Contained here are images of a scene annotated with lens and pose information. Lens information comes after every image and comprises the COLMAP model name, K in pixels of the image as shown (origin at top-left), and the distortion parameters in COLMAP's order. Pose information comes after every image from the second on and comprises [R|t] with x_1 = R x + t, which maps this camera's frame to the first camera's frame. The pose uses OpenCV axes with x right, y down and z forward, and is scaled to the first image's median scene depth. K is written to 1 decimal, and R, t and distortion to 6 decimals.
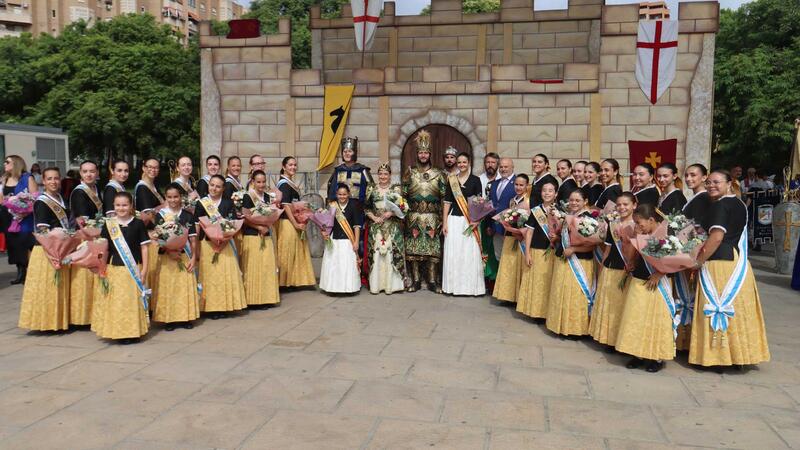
lens RADIAL K [[639.1, 0, 389.6], [0, 639.1, 224.2], [0, 0, 1]] dist [0.019605, -0.005801]
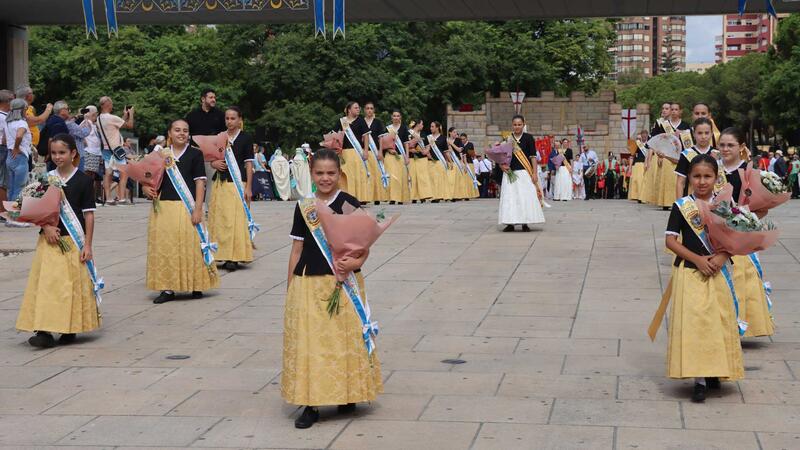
lens RADIAL K [[1461.3, 0, 404.0], [0, 1461.3, 226.2], [0, 0, 1]] dist [0.205898, 0.000000]
pose [[0.998274, -0.004218, 0.058583, -0.802701], [0.007828, 0.998074, -0.061533, 0.492658], [-0.058211, 0.061886, 0.996384, -4.563170]]
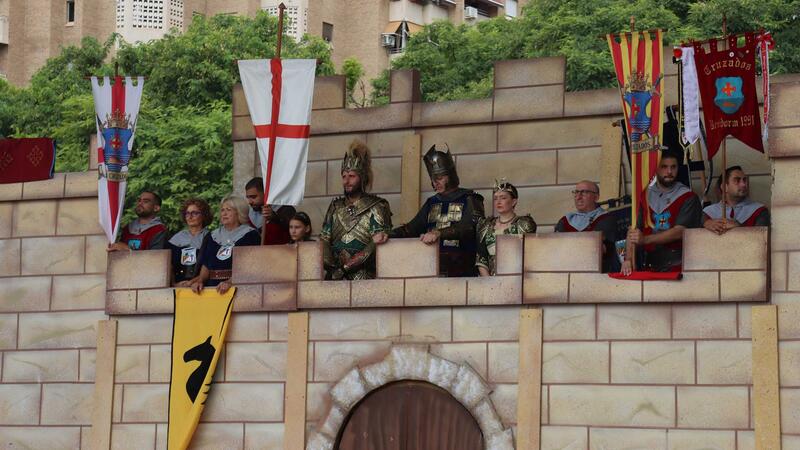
lens RADIAL K [[2336.3, 0, 400.9], [0, 2336.3, 221.4], [0, 0, 1]] dist [0.703377, 0.000000]
pose [[0.933383, -0.026656, -0.357891, 0.579036], [-0.043906, 0.981265, -0.187593, 0.020762], [0.356186, 0.190810, 0.914726, -0.353181]]
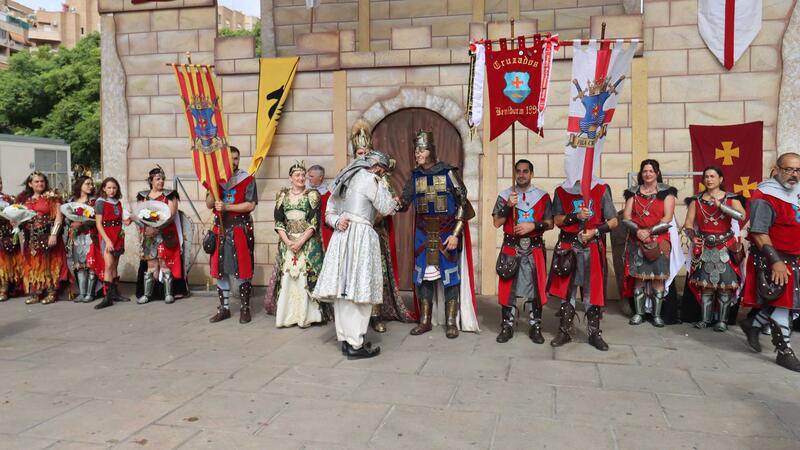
lens RADIAL K [[639.1, 0, 388.0], [0, 639.1, 203.7], [0, 0, 1]] dist [0.019605, -0.005801]
pose [[0.999079, -0.009137, -0.041927, 0.073126], [0.007133, 0.998836, -0.047704, -0.015146], [0.042314, 0.047361, 0.997981, 0.282060]]
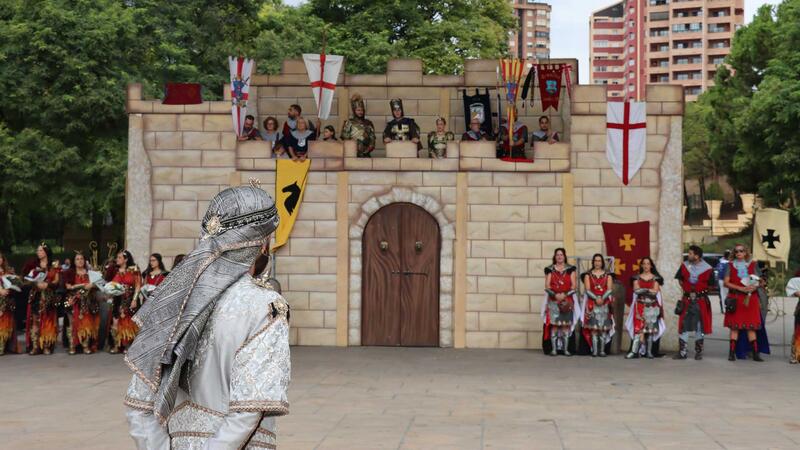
lens RADIAL K [[1257.4, 0, 398.4], [0, 1257.4, 200.2], [0, 0, 1]] dist [0.229923, 0.000000]
pose [[0.989809, 0.004693, 0.142324, -0.182419], [0.012361, 0.992852, -0.118709, 0.053420], [-0.141864, 0.119259, 0.982676, -0.754398]]
